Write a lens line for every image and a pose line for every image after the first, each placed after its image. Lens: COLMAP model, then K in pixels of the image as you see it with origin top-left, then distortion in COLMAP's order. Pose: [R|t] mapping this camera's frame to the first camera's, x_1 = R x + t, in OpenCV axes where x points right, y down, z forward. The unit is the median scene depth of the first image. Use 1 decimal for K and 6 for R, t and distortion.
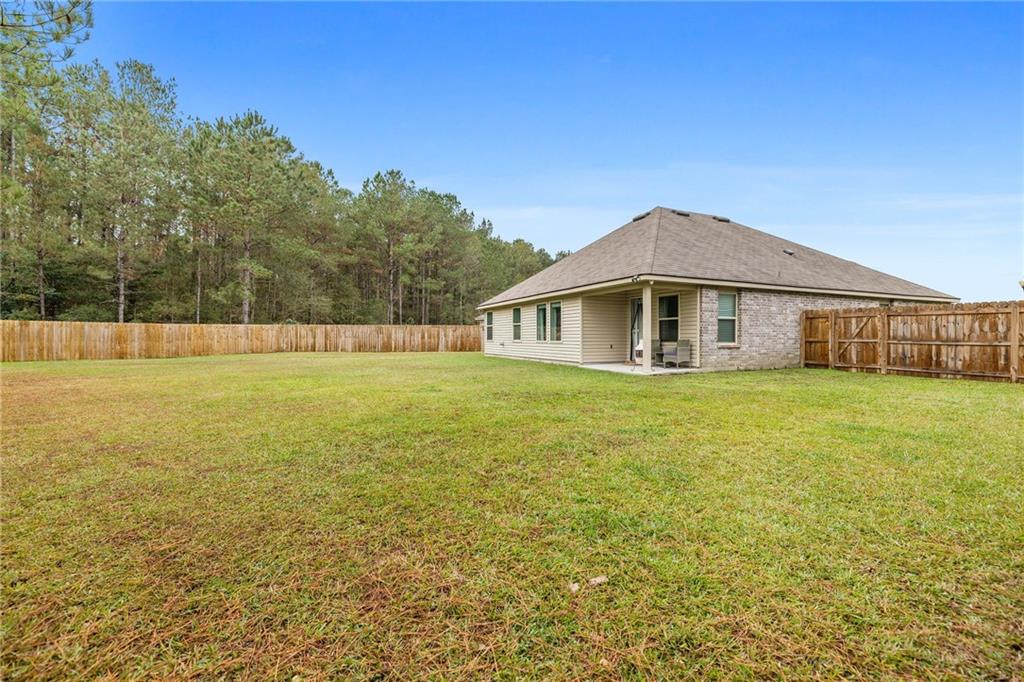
lens RADIAL K [[427.2, 0, 509.7], [0, 427.2, 340.2], [0, 0, 1]] dist [-0.001492, 0.000216]
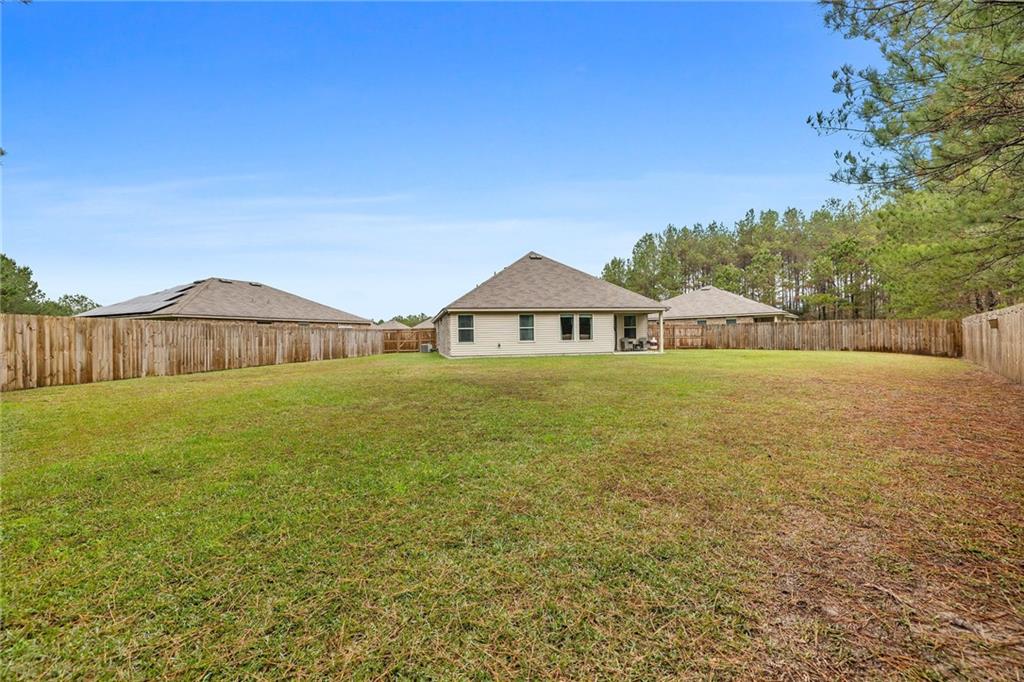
lens RADIAL K [[427.2, 0, 509.7], [0, 427.2, 340.2], [0, 0, 1]] dist [-0.001492, 0.000216]
pose [[0.204036, -0.010927, 0.978902, -1.448873], [0.023457, 0.999705, 0.006270, -0.013810], [-0.978682, 0.021682, 0.204232, 0.961723]]
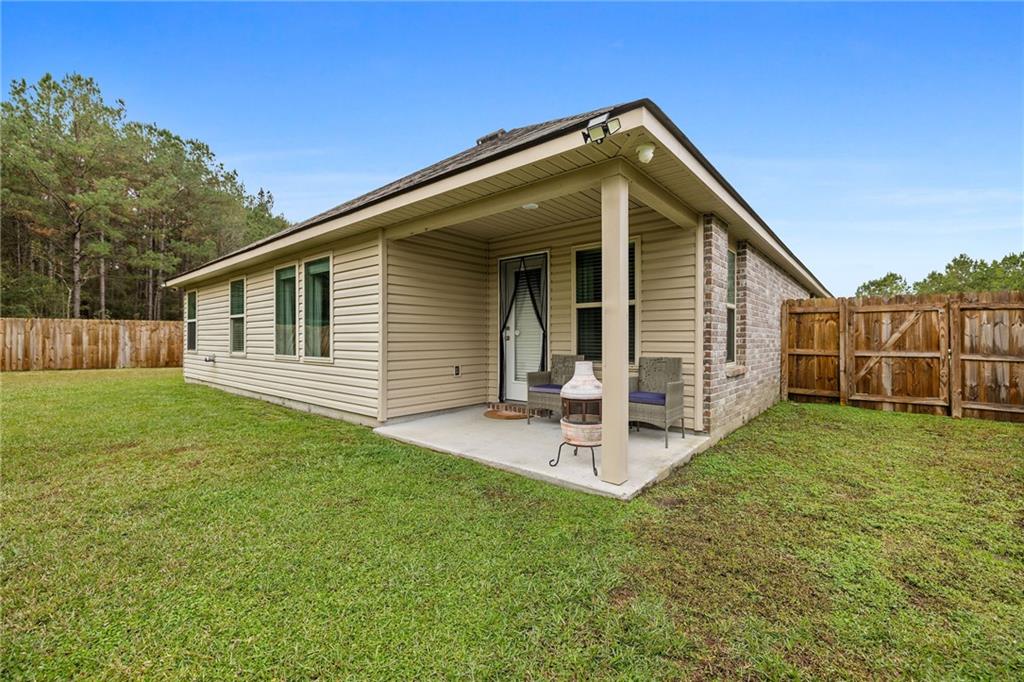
lens RADIAL K [[427.2, 0, 509.7], [0, 427.2, 340.2], [0, 0, 1]] dist [-0.001492, 0.000216]
pose [[0.901557, 0.001335, 0.432658, 0.097263], [0.000929, 0.999987, -0.005022, -0.011928], [-0.432659, 0.004929, 0.901544, 0.564609]]
